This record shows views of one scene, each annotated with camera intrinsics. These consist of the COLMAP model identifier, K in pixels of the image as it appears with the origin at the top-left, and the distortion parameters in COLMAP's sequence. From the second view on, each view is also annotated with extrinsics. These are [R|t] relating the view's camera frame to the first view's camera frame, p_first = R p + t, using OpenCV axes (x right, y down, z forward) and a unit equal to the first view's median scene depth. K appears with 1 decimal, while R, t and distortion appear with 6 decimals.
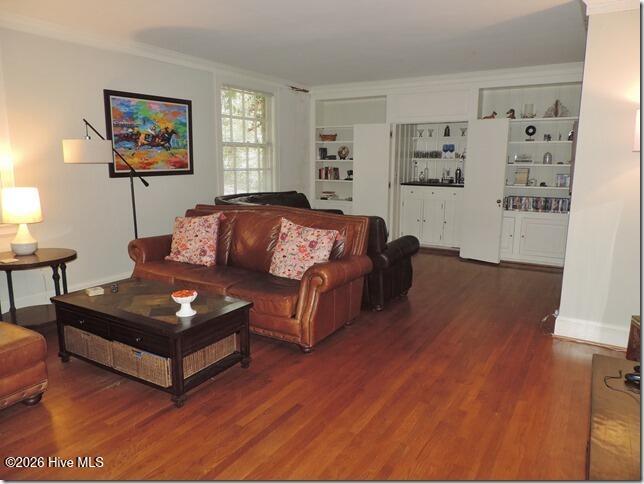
lens RADIAL K [[462.0, 0, 322.0], [0, 462.0, 242.0], [0, 0, 1]] dist [0.002473, 0.002085]
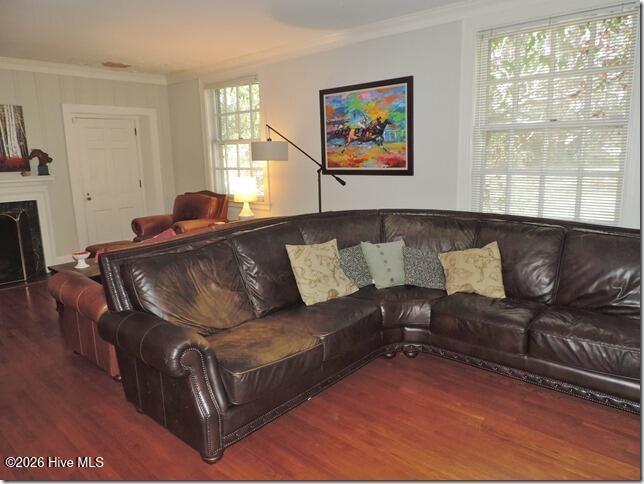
lens RADIAL K [[462.0, 0, 322.0], [0, 462.0, 242.0], [0, 0, 1]] dist [0.002473, 0.002085]
pose [[-0.181339, 0.185960, -0.965679, 0.540127], [-0.155115, 0.964258, 0.214814, -0.199887], [0.971110, 0.188746, -0.146012, 1.091523]]
